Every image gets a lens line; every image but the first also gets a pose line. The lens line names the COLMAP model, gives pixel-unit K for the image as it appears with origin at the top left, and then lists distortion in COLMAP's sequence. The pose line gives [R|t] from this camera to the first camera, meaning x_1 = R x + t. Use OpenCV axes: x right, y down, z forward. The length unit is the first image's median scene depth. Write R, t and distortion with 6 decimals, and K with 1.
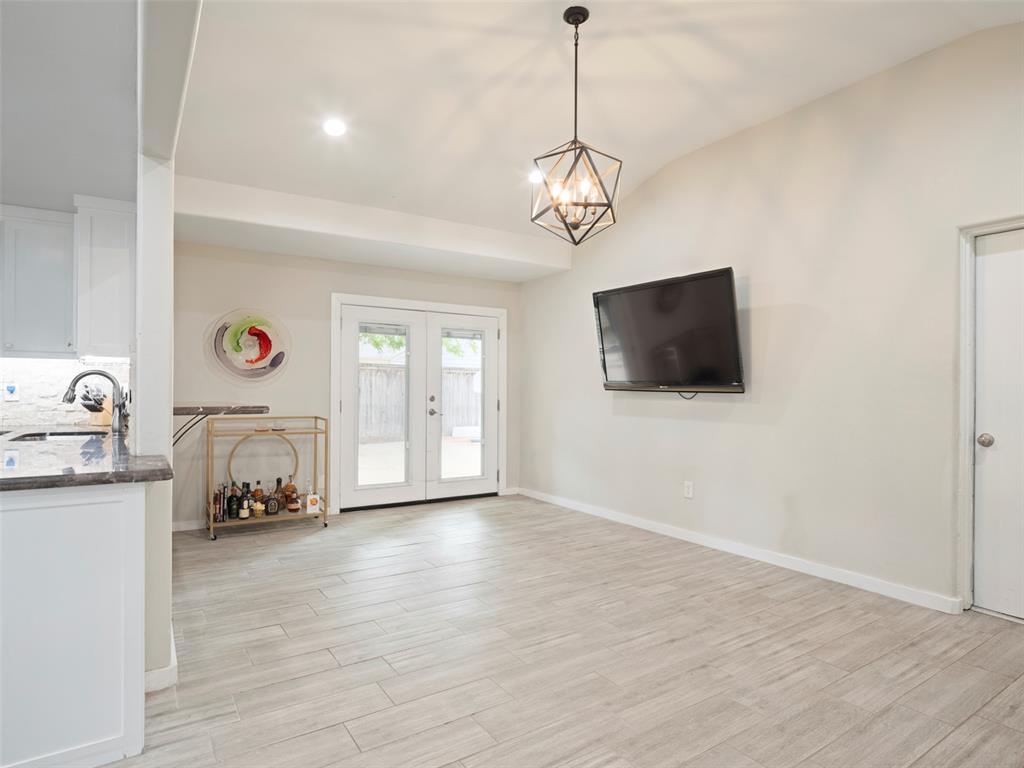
lens RADIAL K [[581.4, 0, 512.0], [0, 581.4, 384.0], [0, 0, 1]] dist [-0.004638, -0.000009]
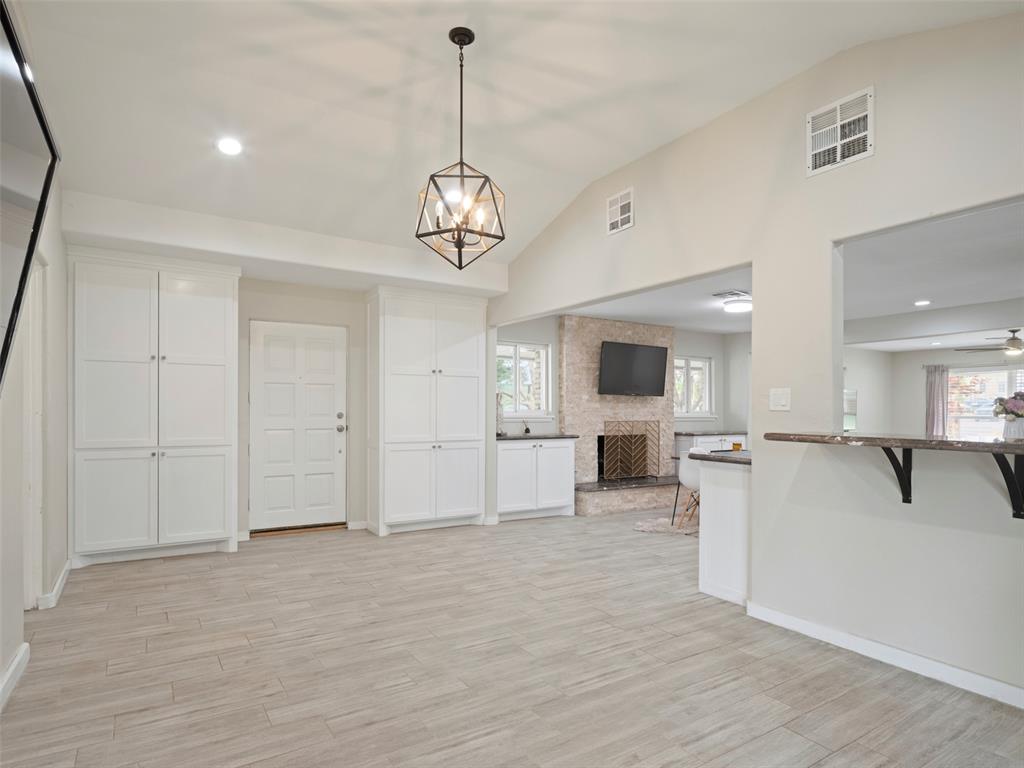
lens RADIAL K [[561.6, 0, 513.3], [0, 561.6, 415.2], [0, 0, 1]] dist [-0.003560, -0.000579]
pose [[-0.999812, -0.011479, 0.015637, 0.000390], [-0.011506, 0.999932, -0.001683, 0.014556], [-0.015617, -0.001863, -0.999876, 1.979548]]
